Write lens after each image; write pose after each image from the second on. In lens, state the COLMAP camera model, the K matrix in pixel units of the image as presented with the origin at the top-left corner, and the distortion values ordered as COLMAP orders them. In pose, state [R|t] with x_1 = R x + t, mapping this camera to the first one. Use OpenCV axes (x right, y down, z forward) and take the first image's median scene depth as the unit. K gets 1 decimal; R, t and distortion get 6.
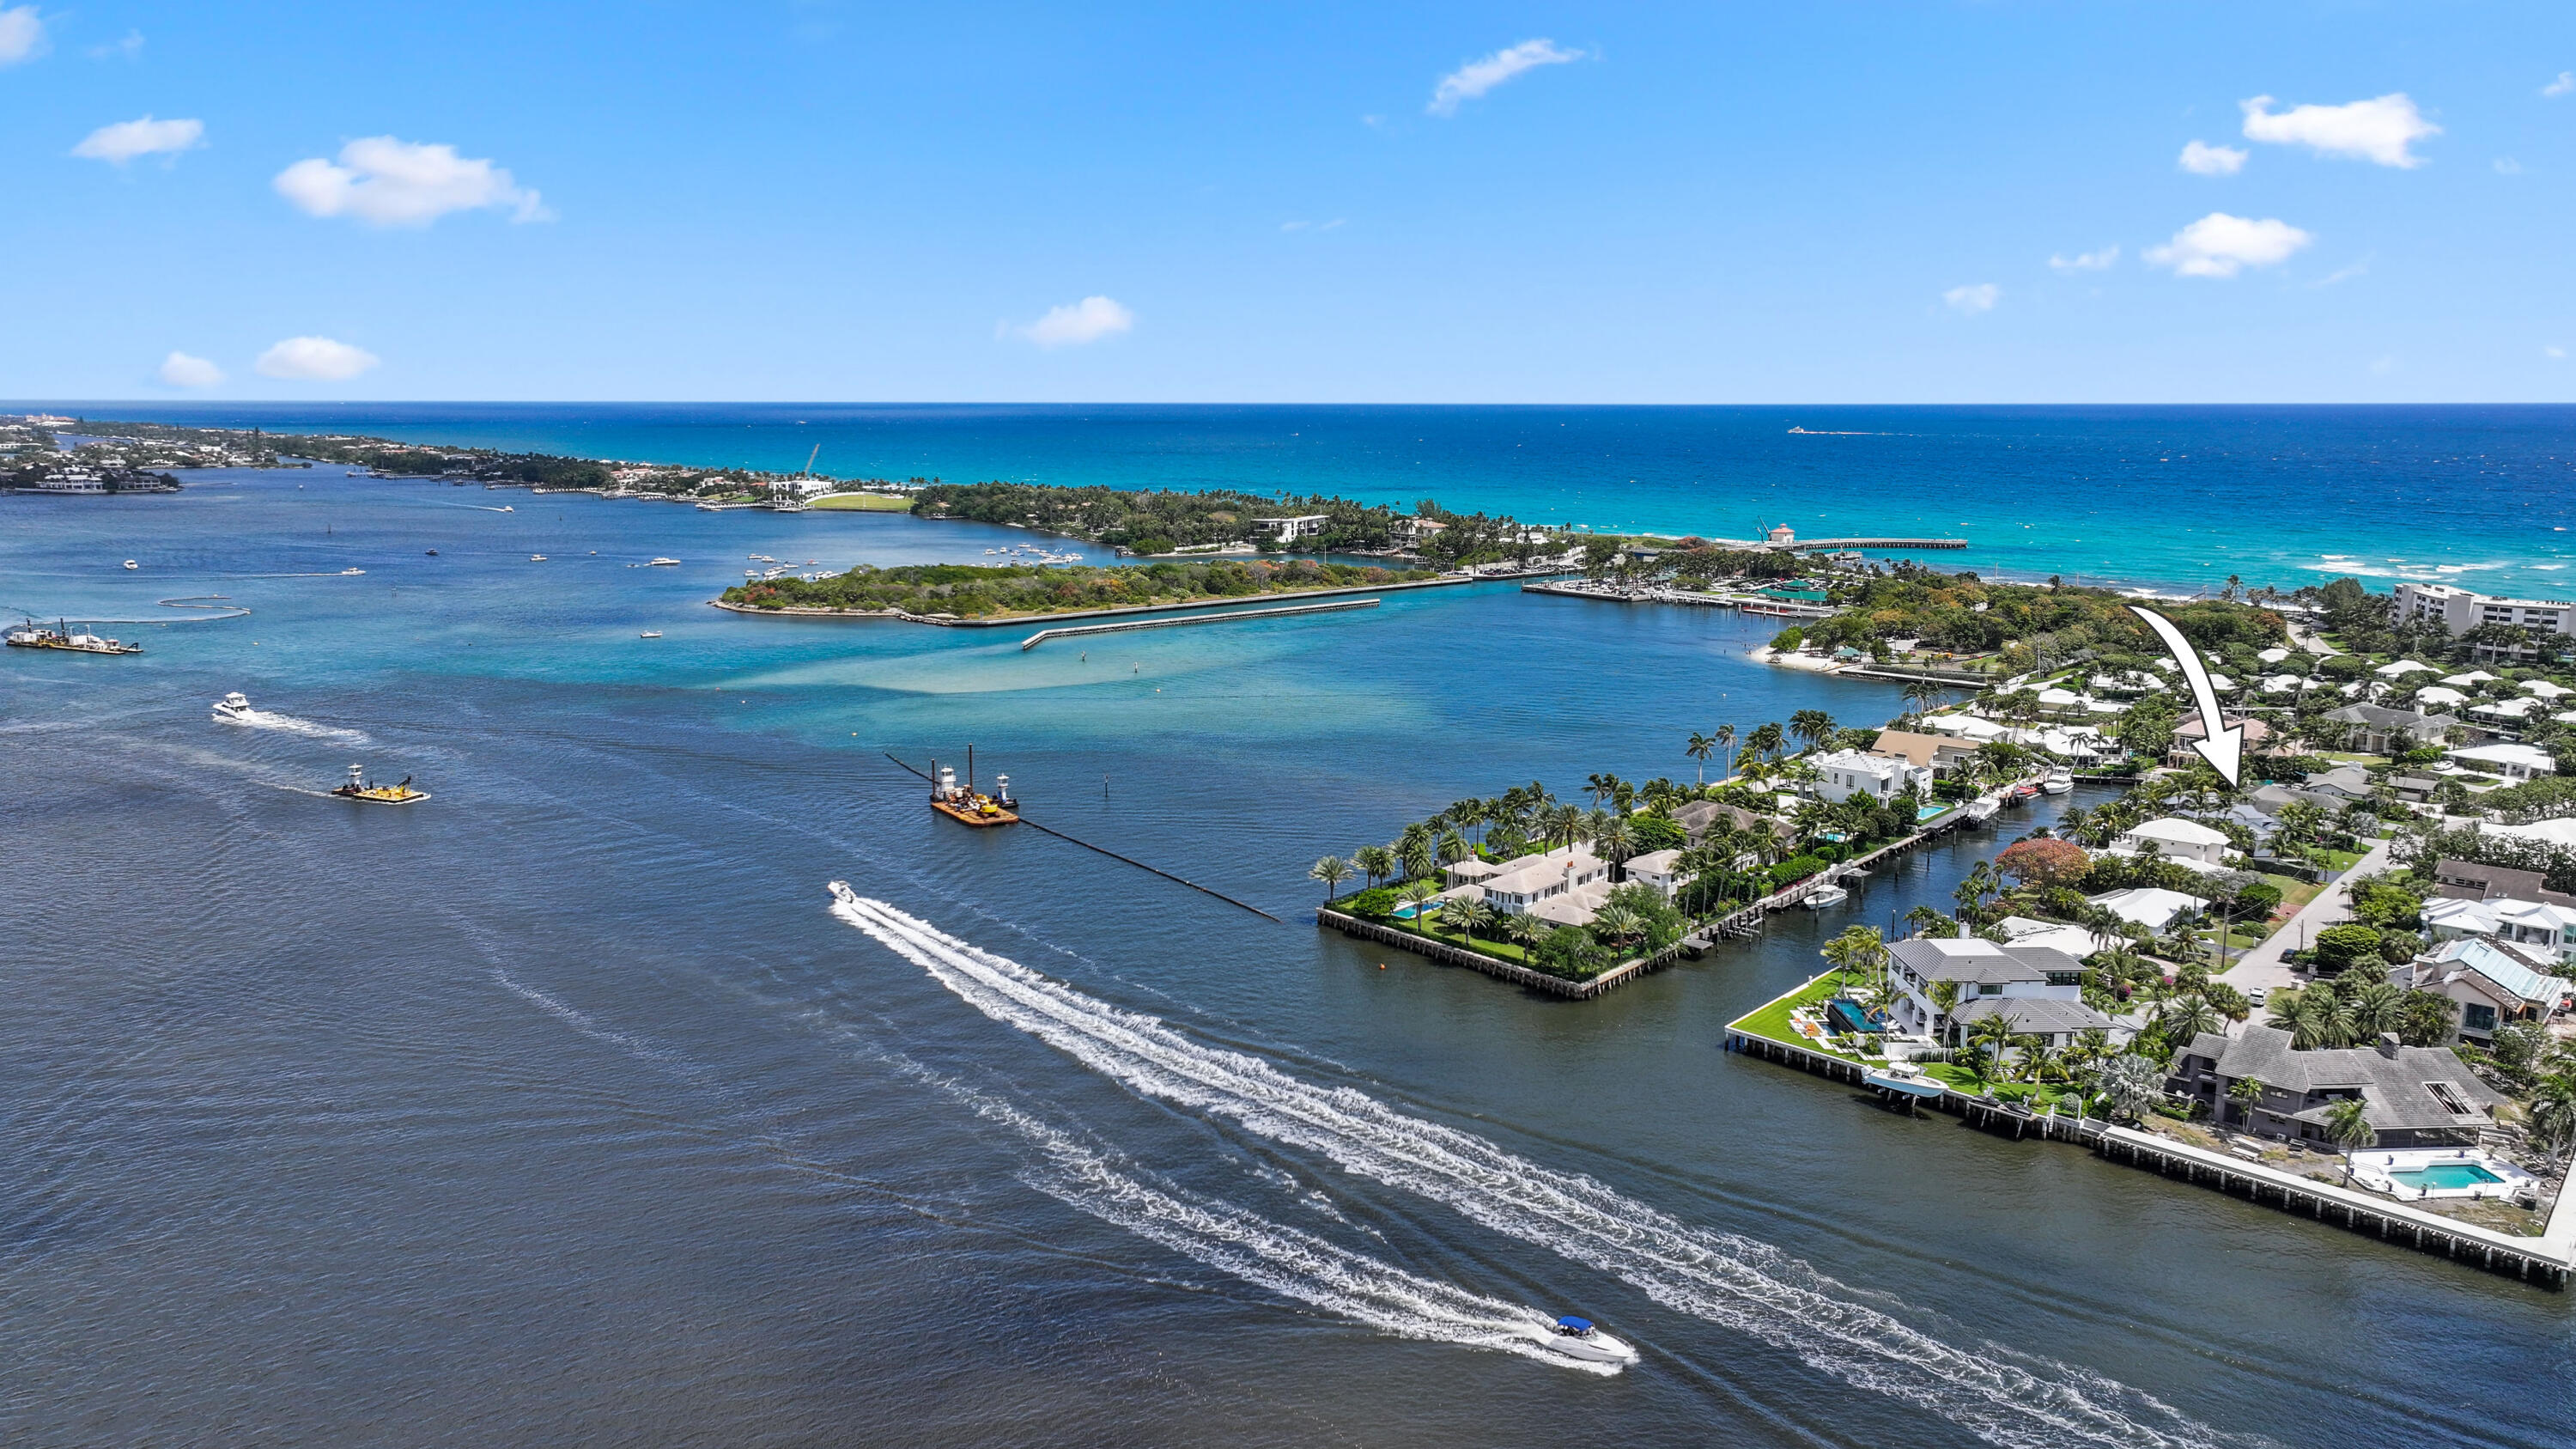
lens RADIAL K [[1765.8, 0, 1288.0], [0, 1765.8, 724.5], [0, 0, 1]] dist [-0.029786, 0.000199]
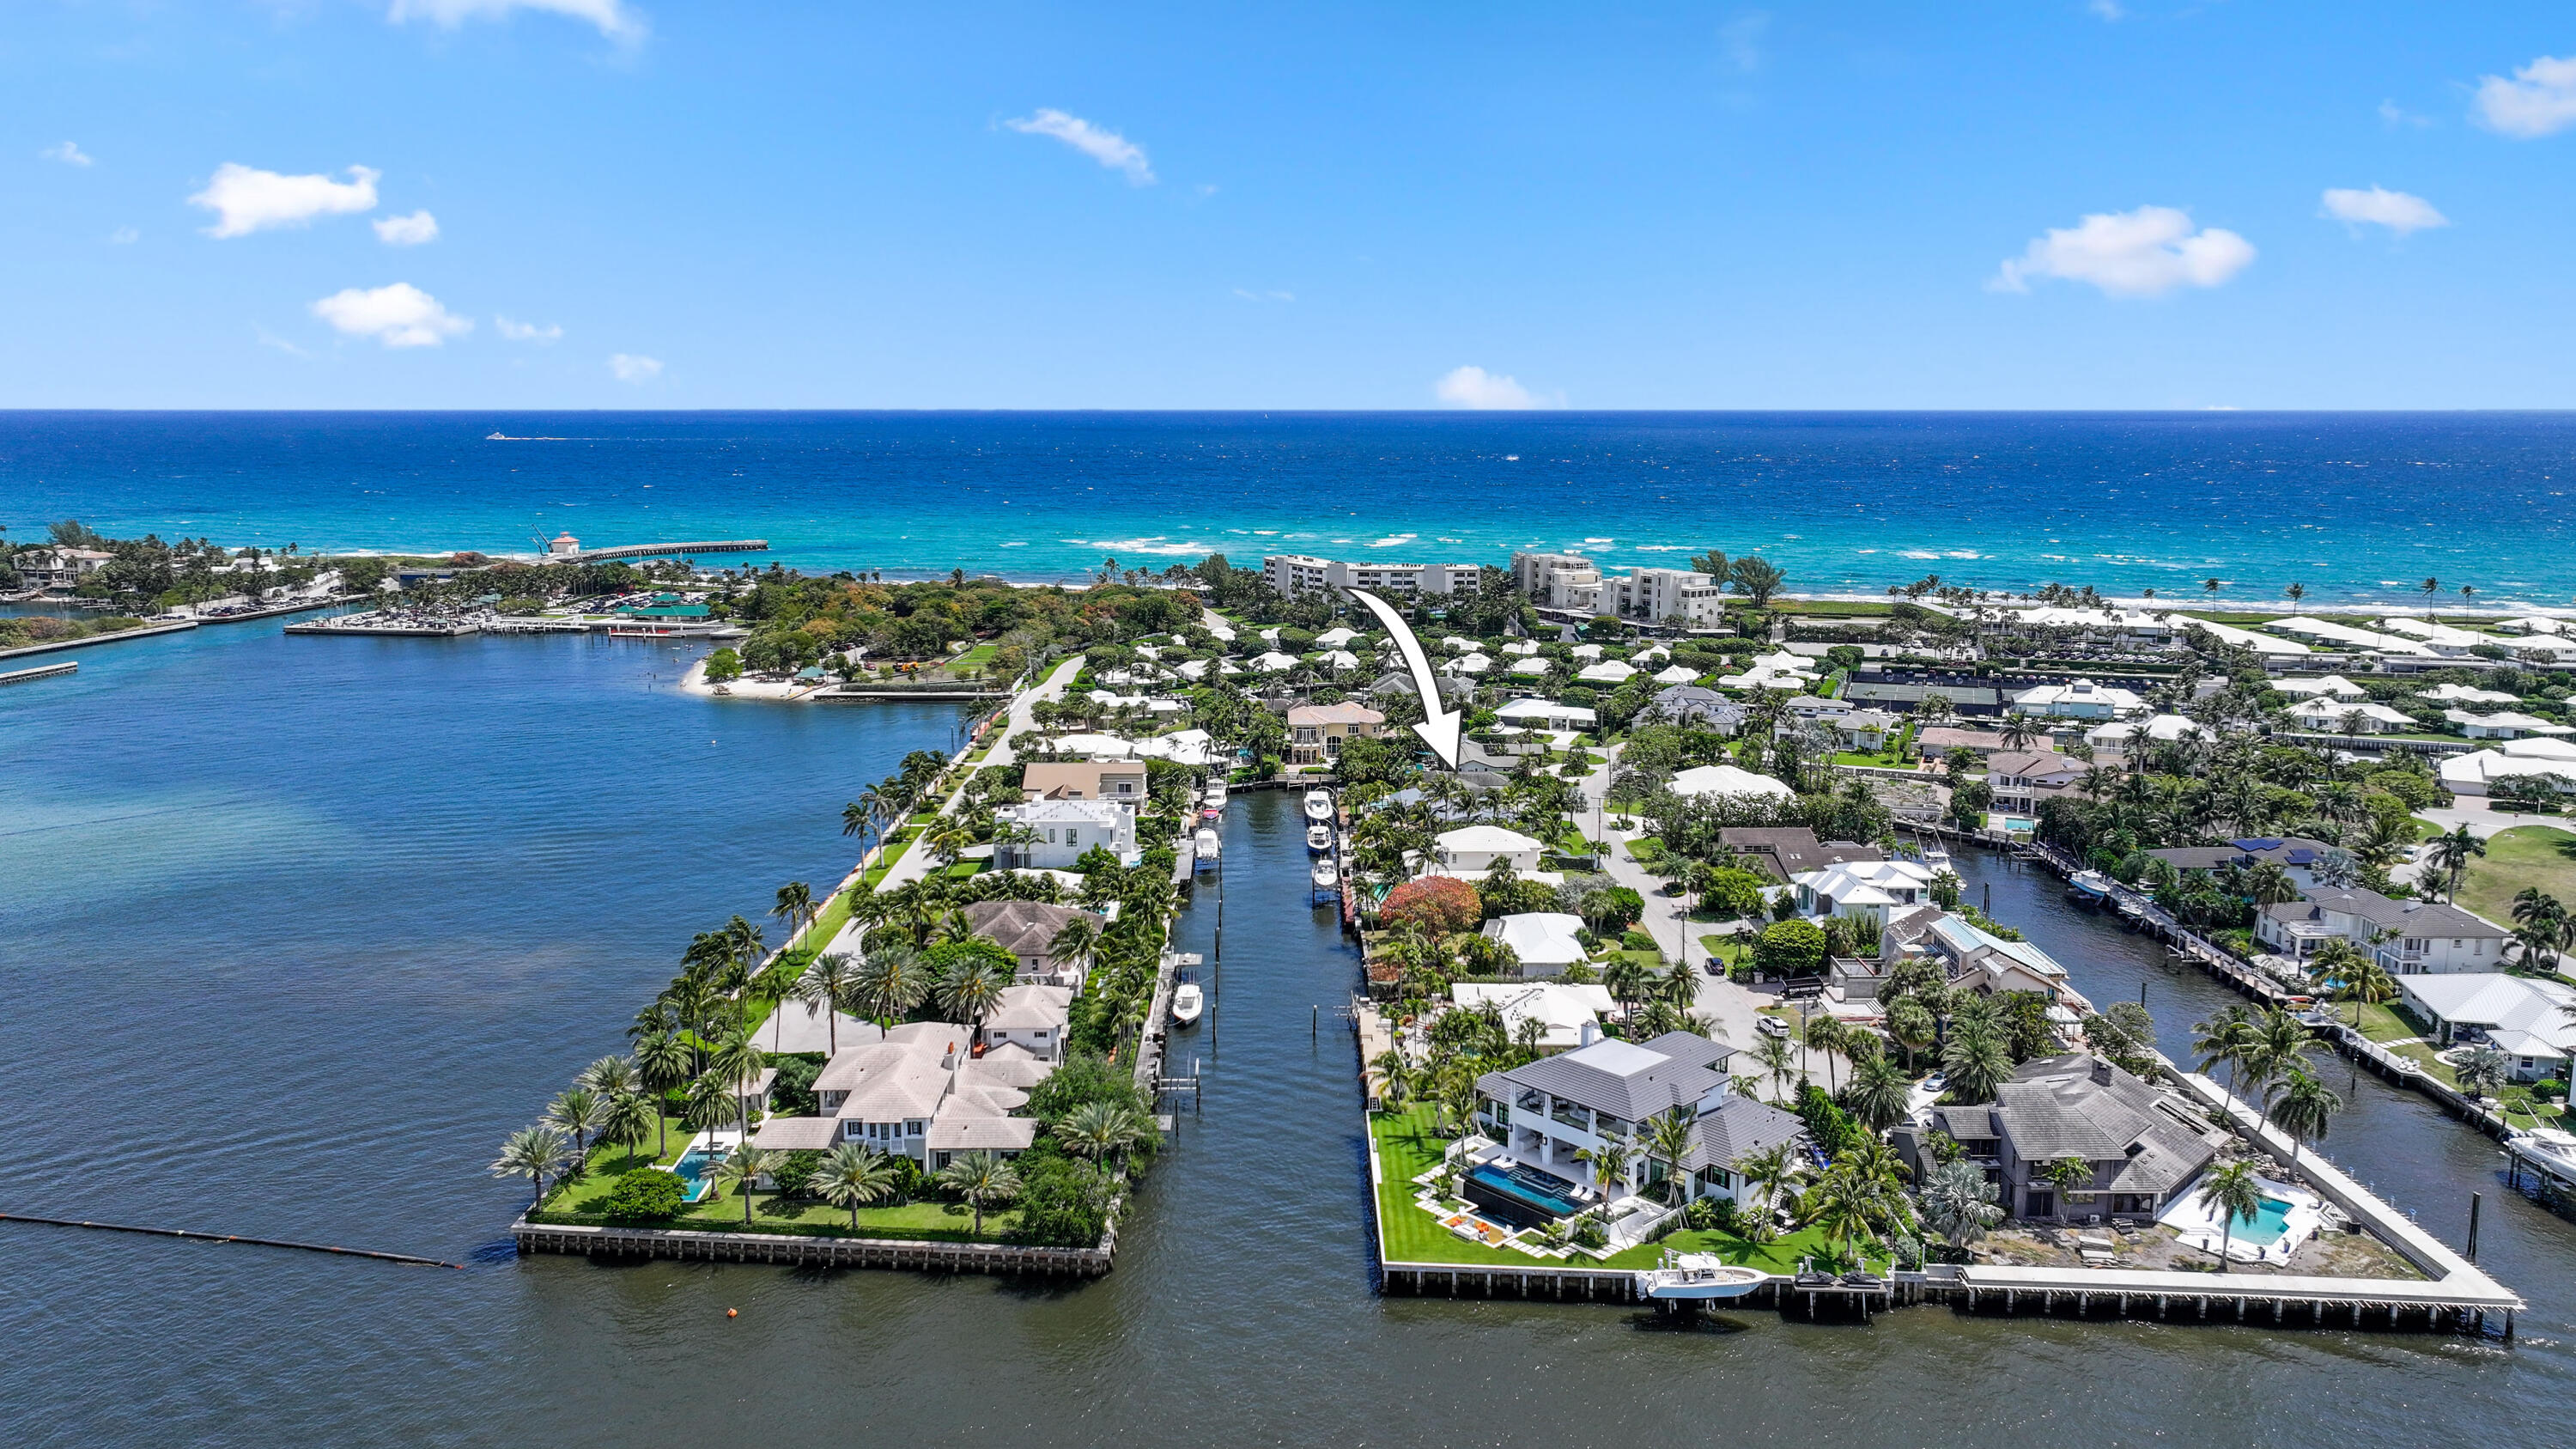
lens RADIAL K [[1761.8, 0, 1288.0], [0, 1761.8, 724.5], [0, 0, 1]] dist [0.005639, 0.002449]
pose [[0.743474, -0.116060, 0.658617, -0.135285], [0.118725, 0.992088, 0.040802, -0.042407], [-0.658142, 0.047859, 0.751371, 0.372969]]
